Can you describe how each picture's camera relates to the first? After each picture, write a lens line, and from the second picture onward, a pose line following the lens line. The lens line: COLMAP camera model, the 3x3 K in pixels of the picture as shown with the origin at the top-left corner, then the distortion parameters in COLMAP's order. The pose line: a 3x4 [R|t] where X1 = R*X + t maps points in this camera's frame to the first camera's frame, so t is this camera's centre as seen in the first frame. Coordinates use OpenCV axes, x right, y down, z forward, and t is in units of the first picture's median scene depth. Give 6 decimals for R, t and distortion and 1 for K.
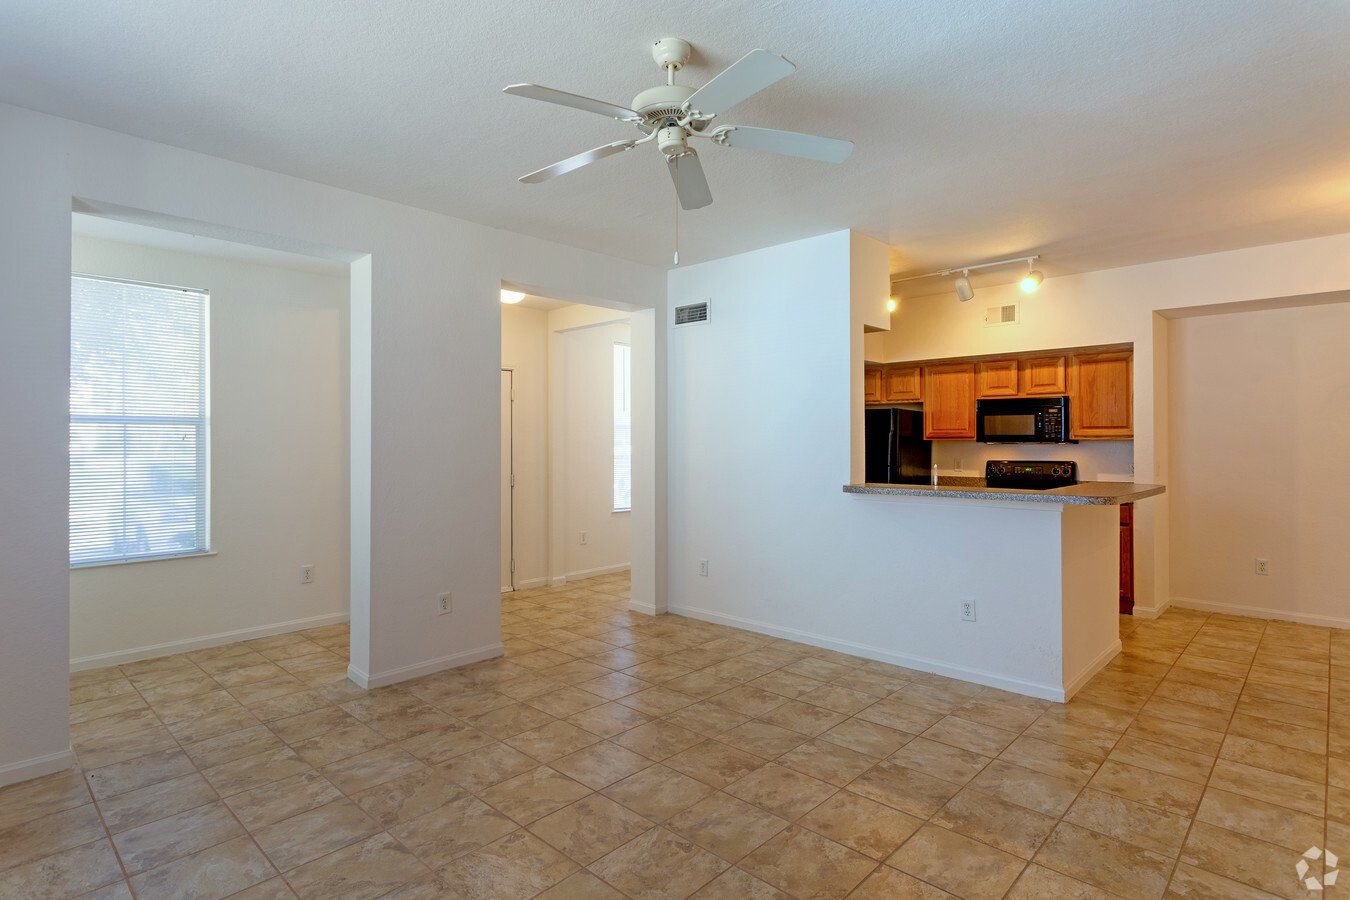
lens RADIAL K [[705.6, 0, 675.0], [0, 705.6, 450.0], [0, 0, 1]] dist [0.001570, 0.000606]
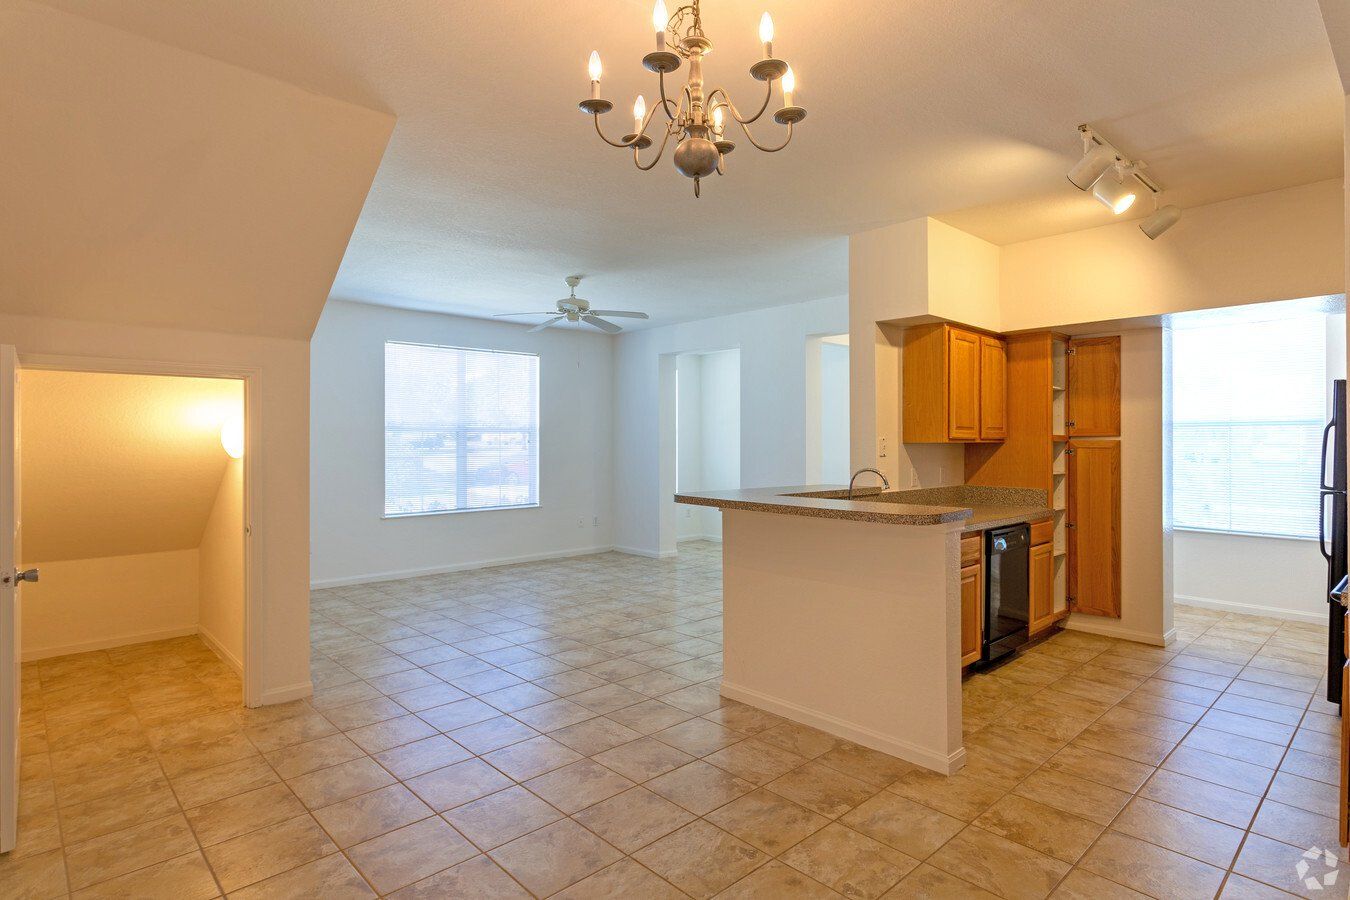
lens RADIAL K [[705.6, 0, 675.0], [0, 705.6, 450.0], [0, 0, 1]] dist [0.001570, 0.000606]
pose [[-0.054883, 0.014045, -0.998394, 1.810669], [-0.003663, 0.999892, 0.014267, -0.032119], [0.998486, 0.004441, -0.054826, 1.100954]]
